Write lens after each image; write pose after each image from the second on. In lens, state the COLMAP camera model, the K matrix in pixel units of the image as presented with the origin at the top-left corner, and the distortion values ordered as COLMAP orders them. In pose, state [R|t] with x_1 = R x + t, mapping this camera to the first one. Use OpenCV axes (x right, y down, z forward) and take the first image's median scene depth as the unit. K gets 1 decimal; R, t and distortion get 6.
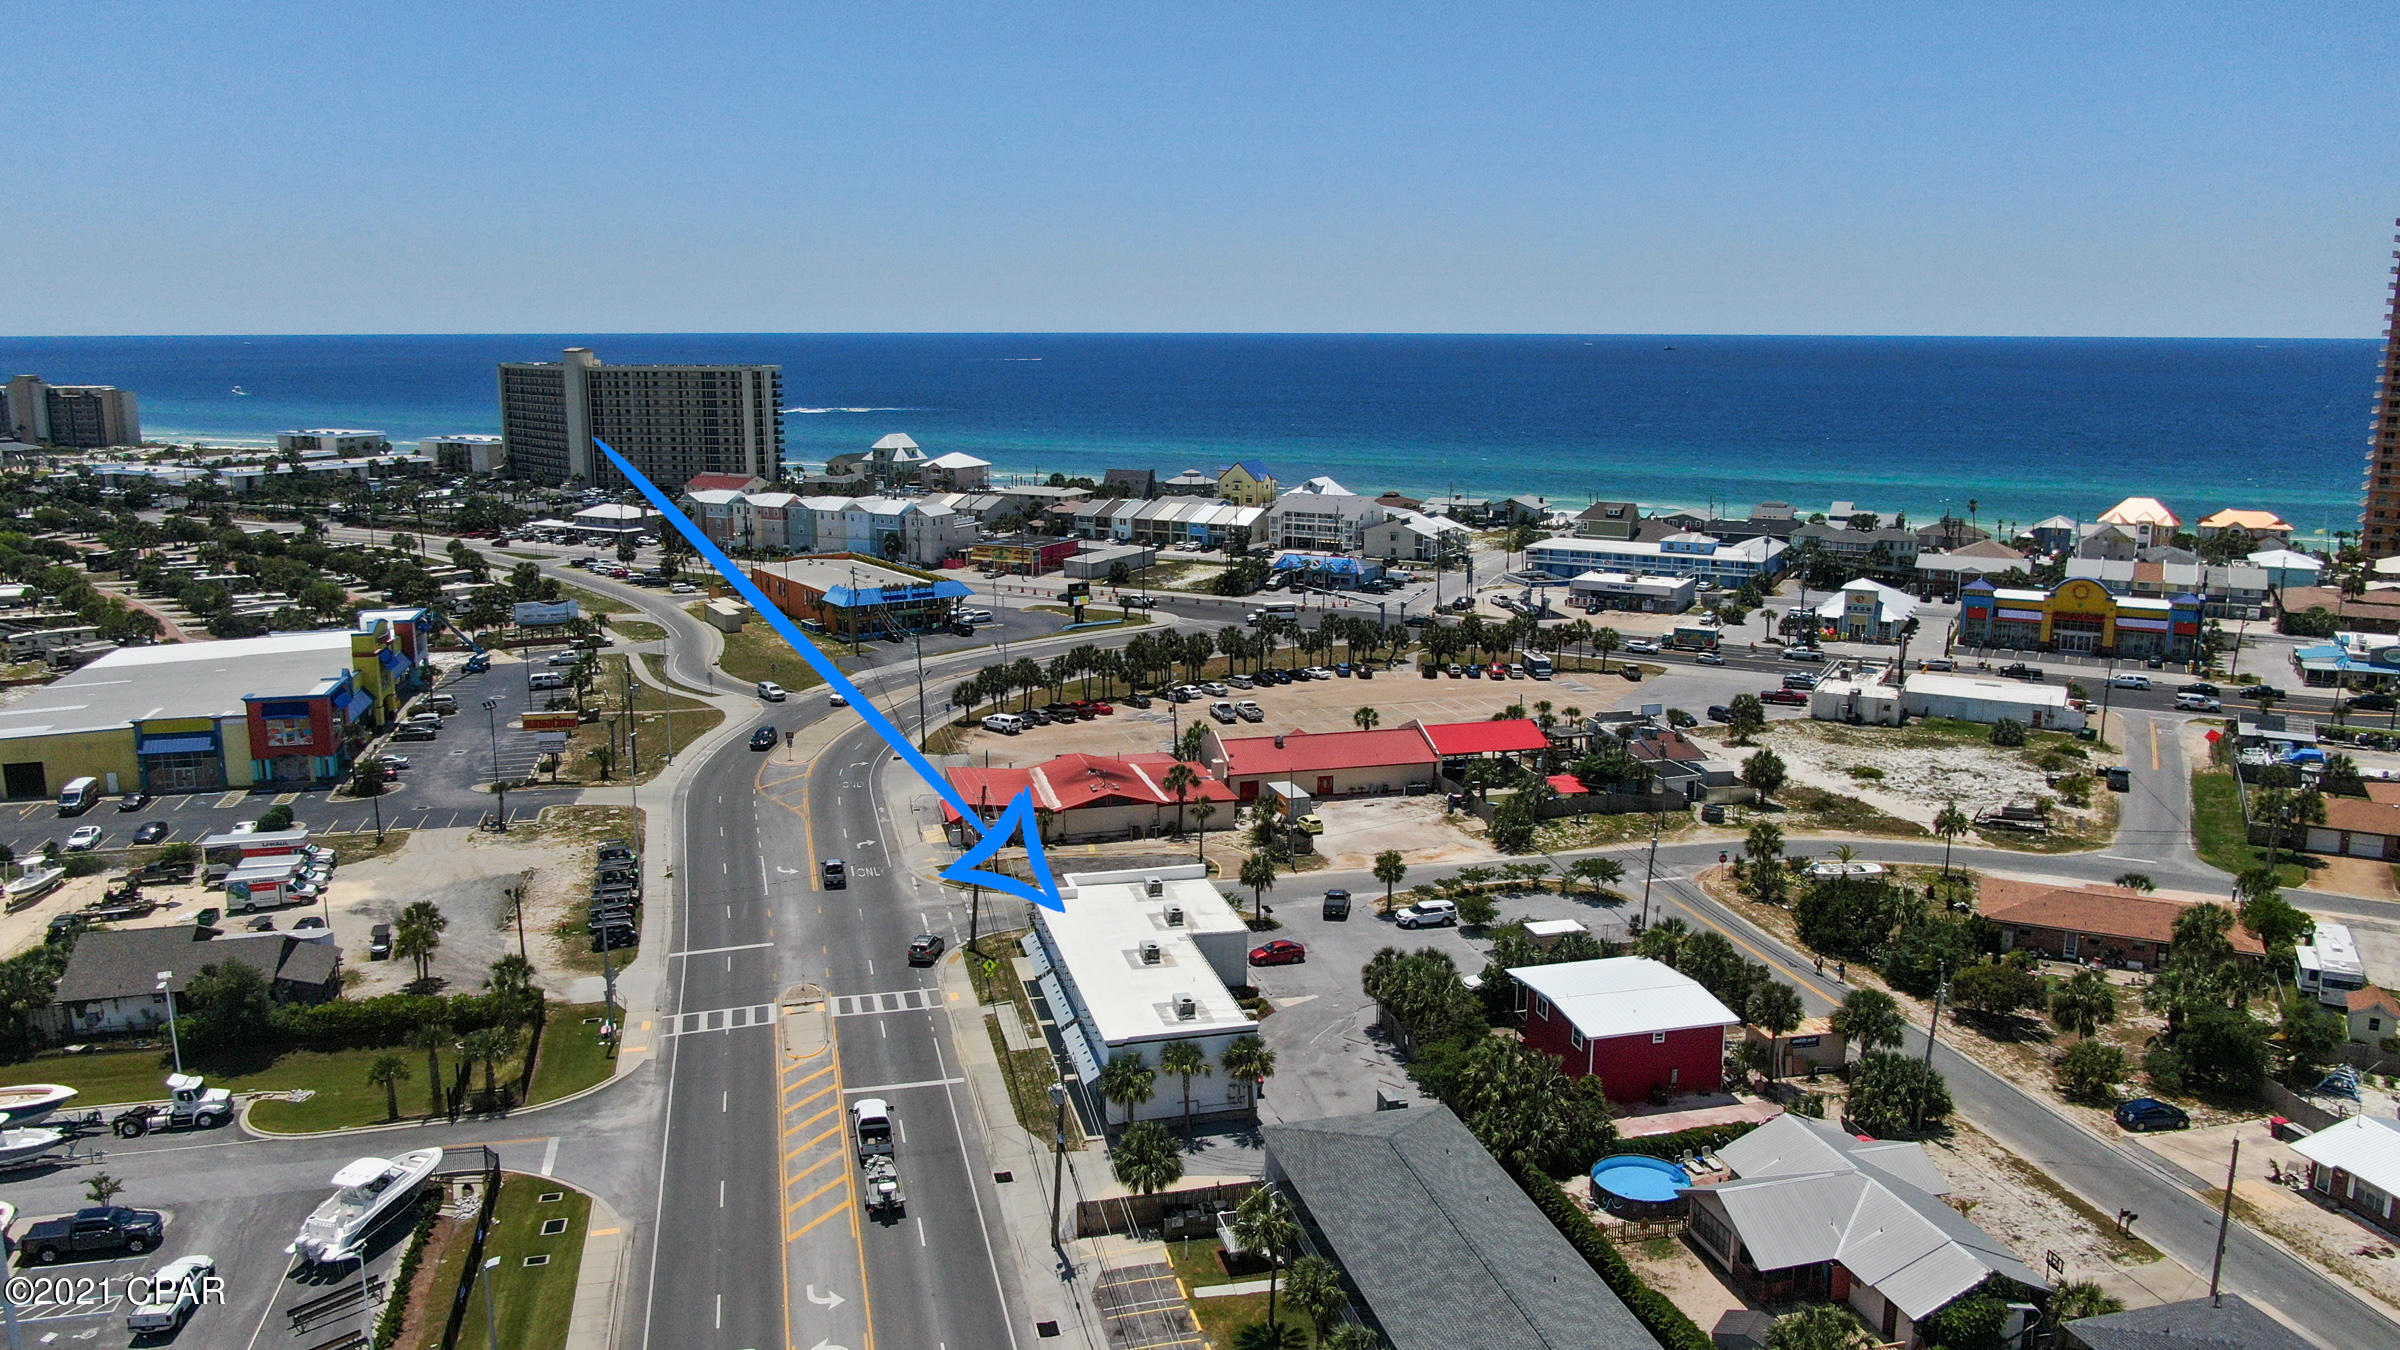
lens RADIAL K [[1737.5, 0, 1195.8], [0, 1737.5, 667.3], [0, 0, 1]] dist [-0.022108, 0.009333]
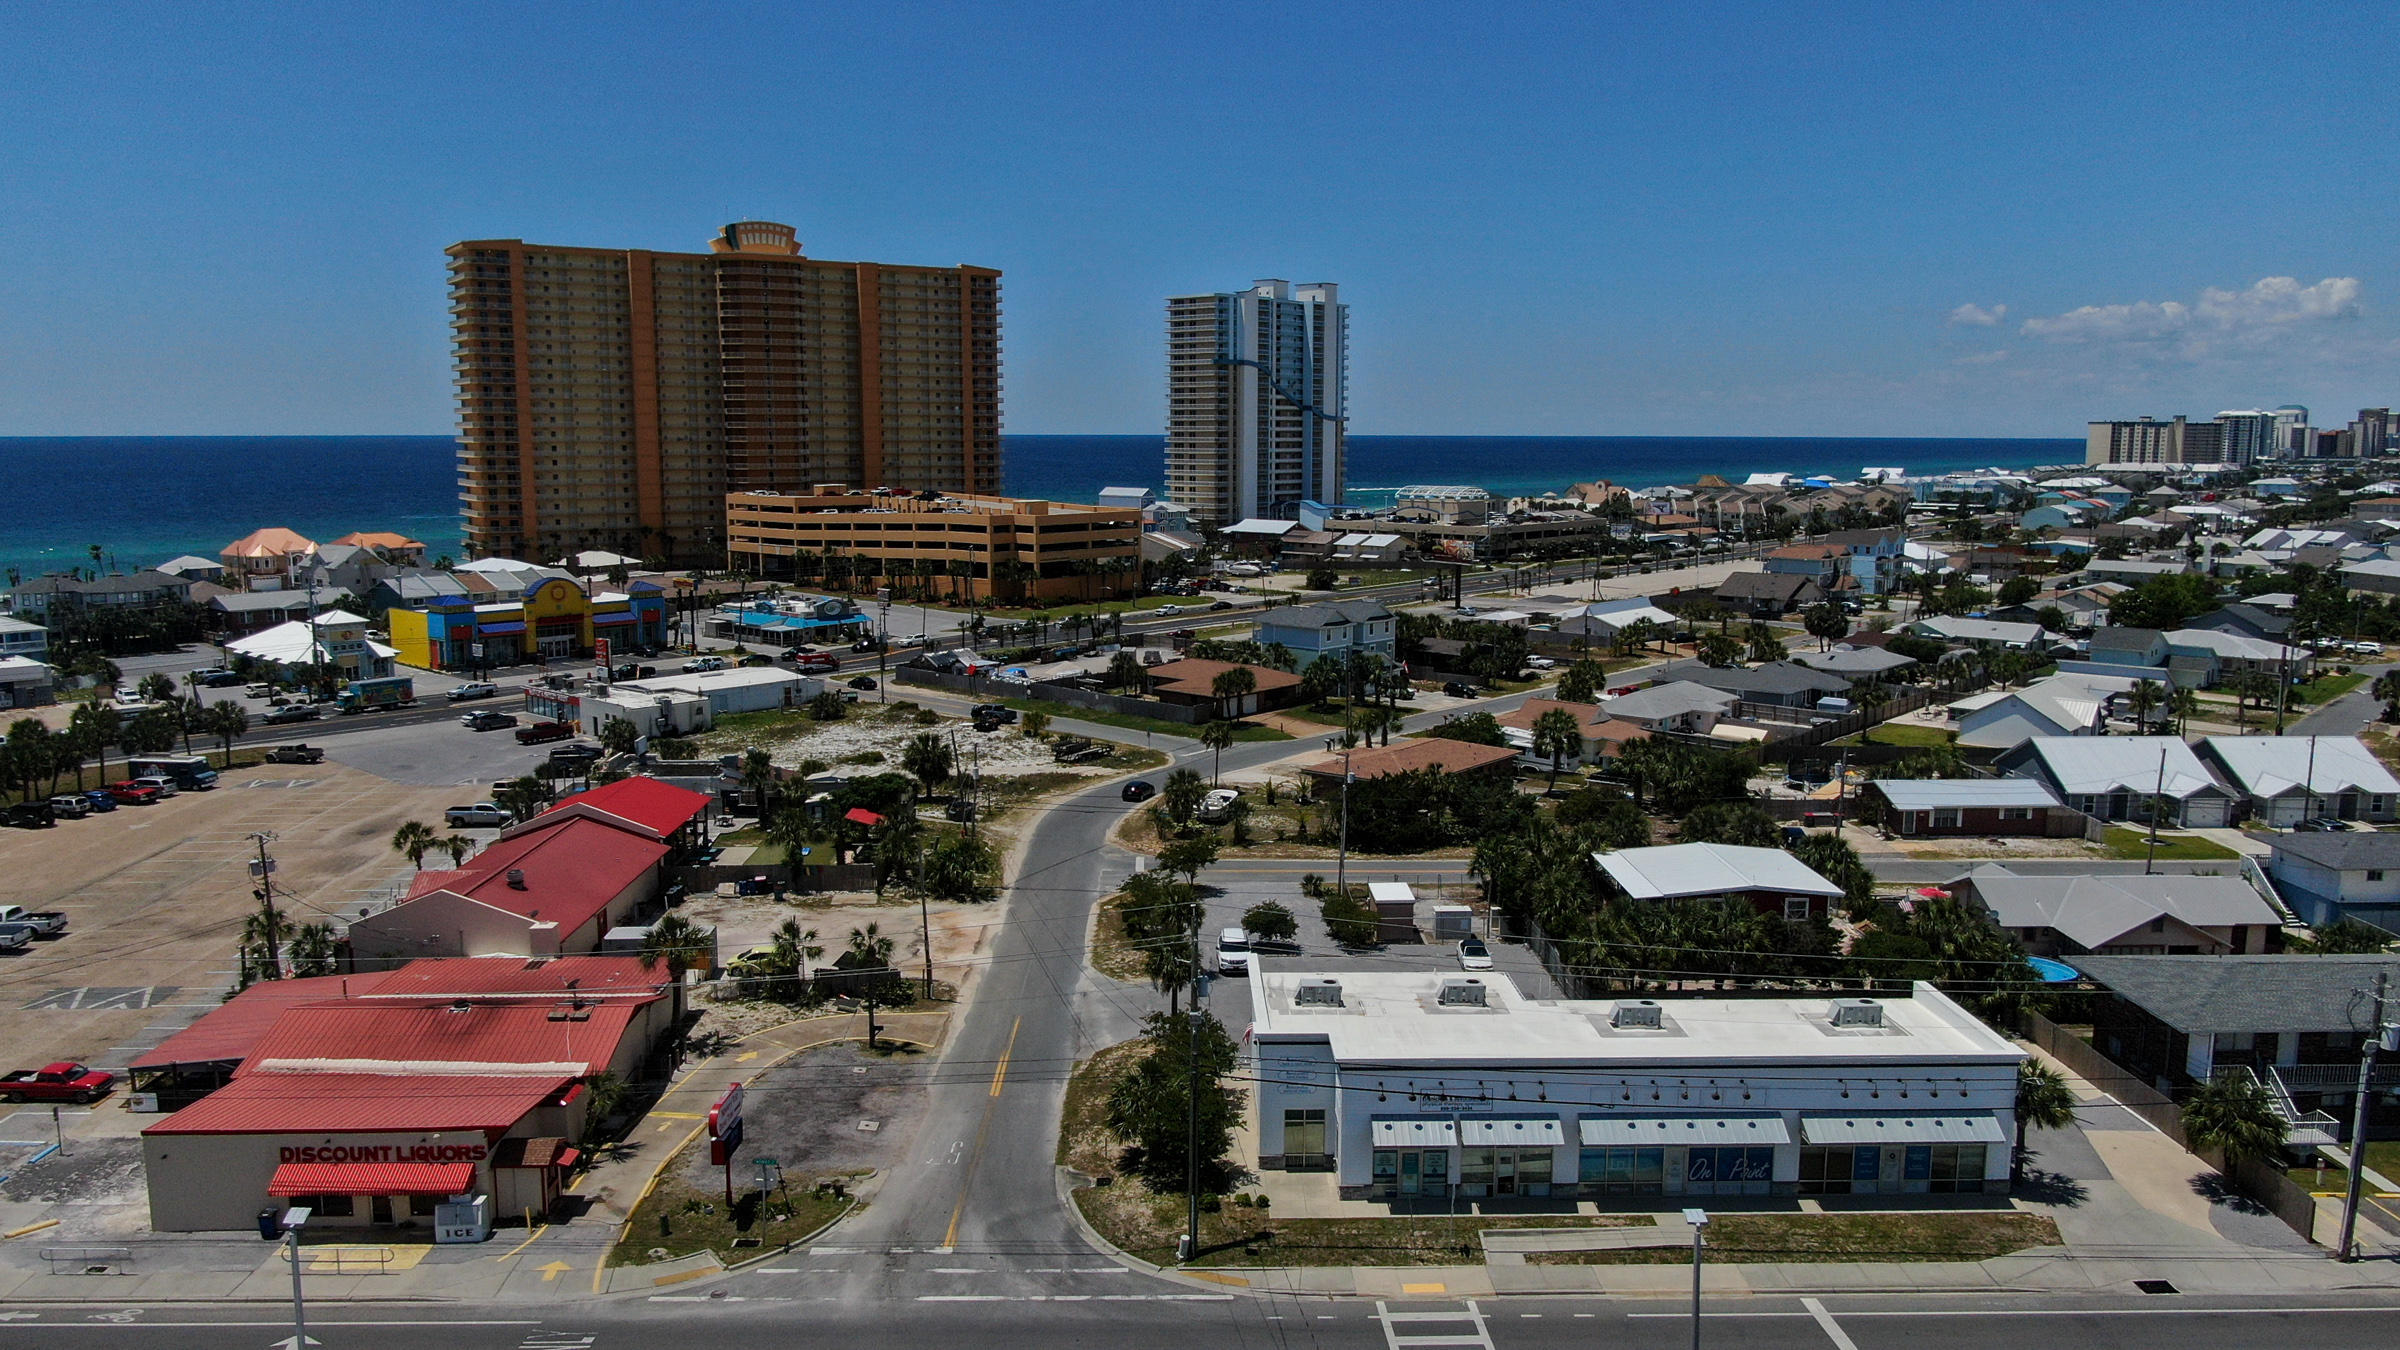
lens RADIAL K [[1767.3, 0, 1230.5], [0, 1767.3, 670.6], [0, 0, 1]] dist [-0.026874, 0.003532]
pose [[0.214632, -0.135119, 0.967303, -0.318356], [0.189062, 0.977400, 0.094579, -0.024348], [-0.958222, 0.162581, 0.235327, 0.456766]]
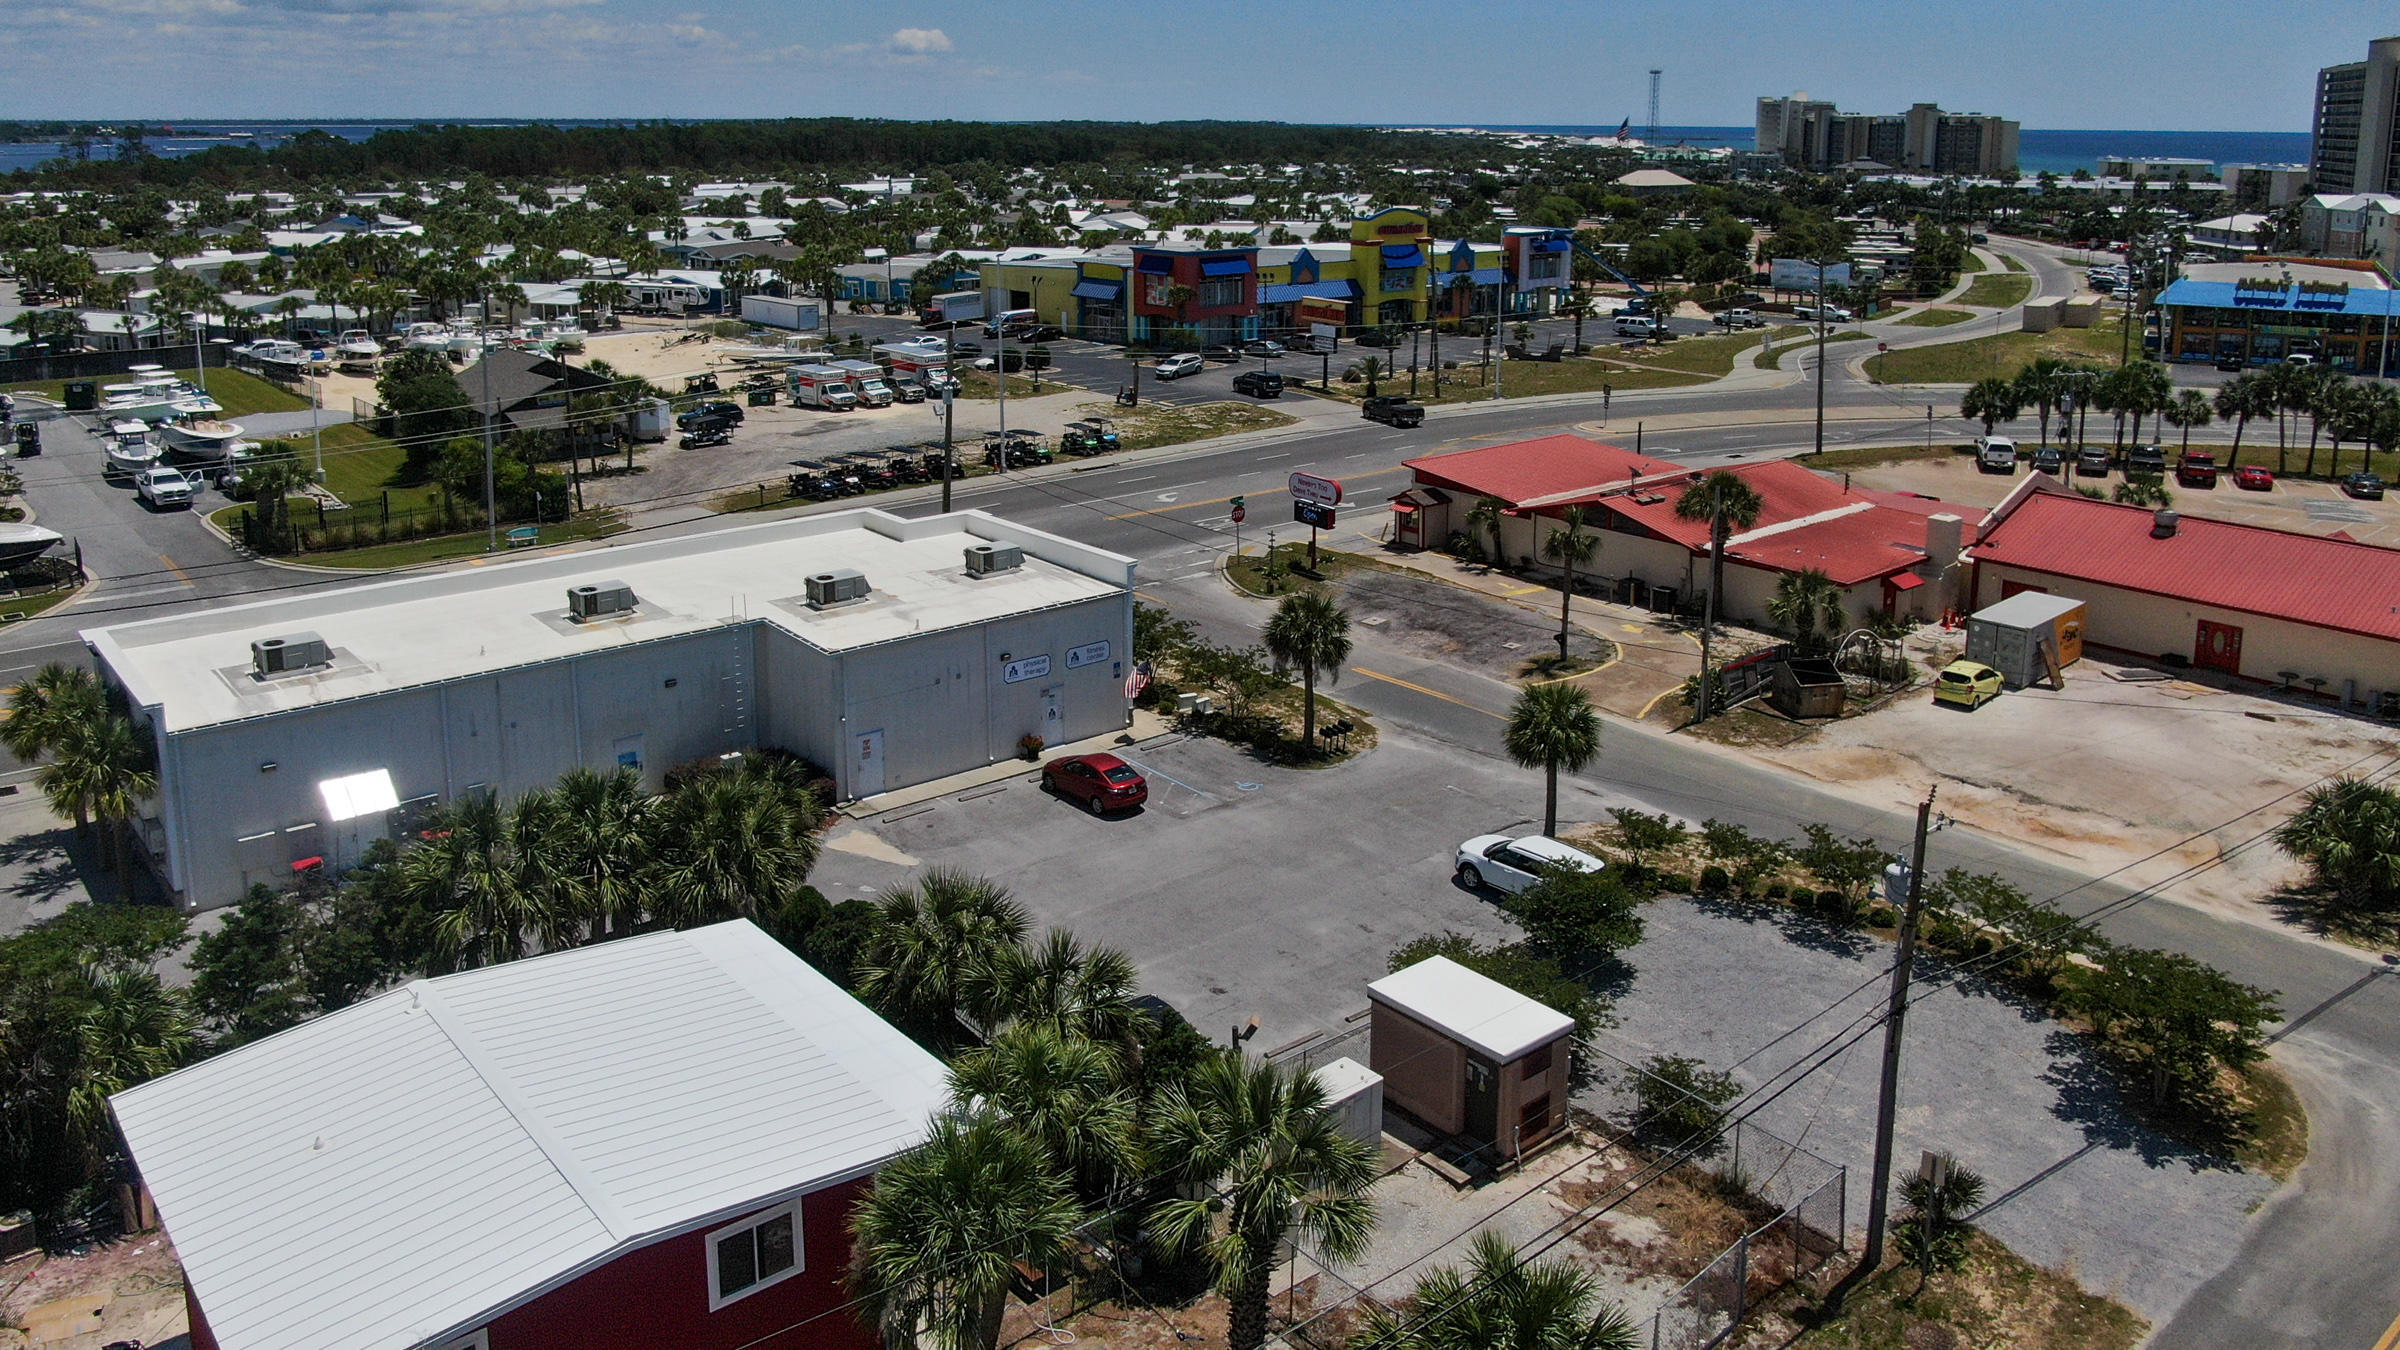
lens RADIAL K [[1774.1, 0, 1192.1], [0, 1774.1, 493.0], [0, 0, 1]] dist [-0.022979, -0.000630]
pose [[0.432156, 0.187135, -0.882169, 0.231151], [-0.179865, 0.976464, 0.119025, 0.019795], [0.883680, 0.107234, 0.455644, 0.431146]]
